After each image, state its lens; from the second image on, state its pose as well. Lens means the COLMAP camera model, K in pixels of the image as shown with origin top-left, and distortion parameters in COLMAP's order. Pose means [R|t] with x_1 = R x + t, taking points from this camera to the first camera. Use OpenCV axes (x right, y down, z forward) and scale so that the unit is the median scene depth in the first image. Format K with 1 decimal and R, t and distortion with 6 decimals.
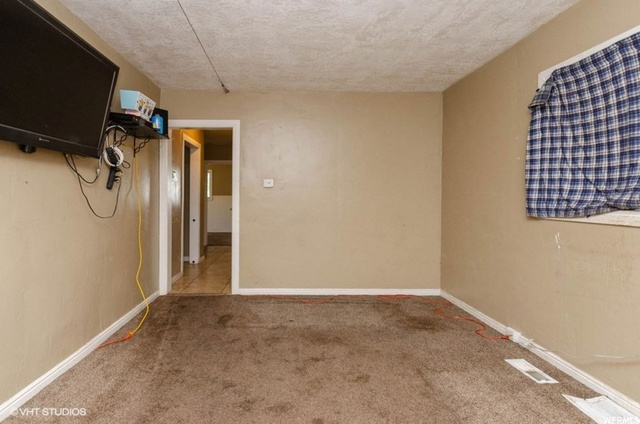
lens RADIAL K [[317.0, 0, 280.8], [0, 317.0, 203.4], [0, 0, 1]] dist [0.000948, -0.000986]
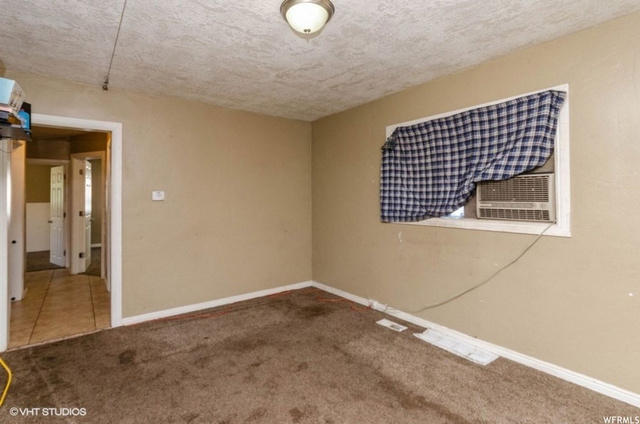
lens RADIAL K [[317.1, 0, 309.8], [0, 317.1, 198.6], [0, 0, 1]] dist [-0.003515, -0.001285]
pose [[0.807990, -0.012721, 0.589059, -0.373845], [0.023166, 0.999680, -0.010187, -0.060855], [-0.588741, 0.021878, 0.808026, 0.002923]]
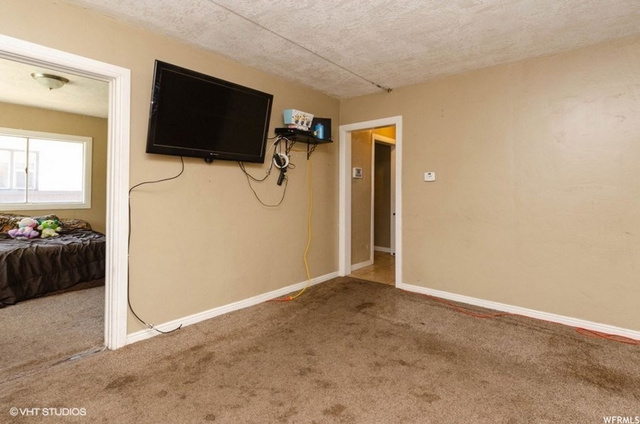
lens RADIAL K [[315.3, 0, 322.3], [0, 315.3, 191.5], [0, 0, 1]] dist [-0.000188, -0.000370]
pose [[0.766294, 0.000677, -0.642490, 0.531835], [-0.015847, 0.999715, -0.017847, 0.003225], [0.642295, 0.023857, 0.766086, 0.116134]]
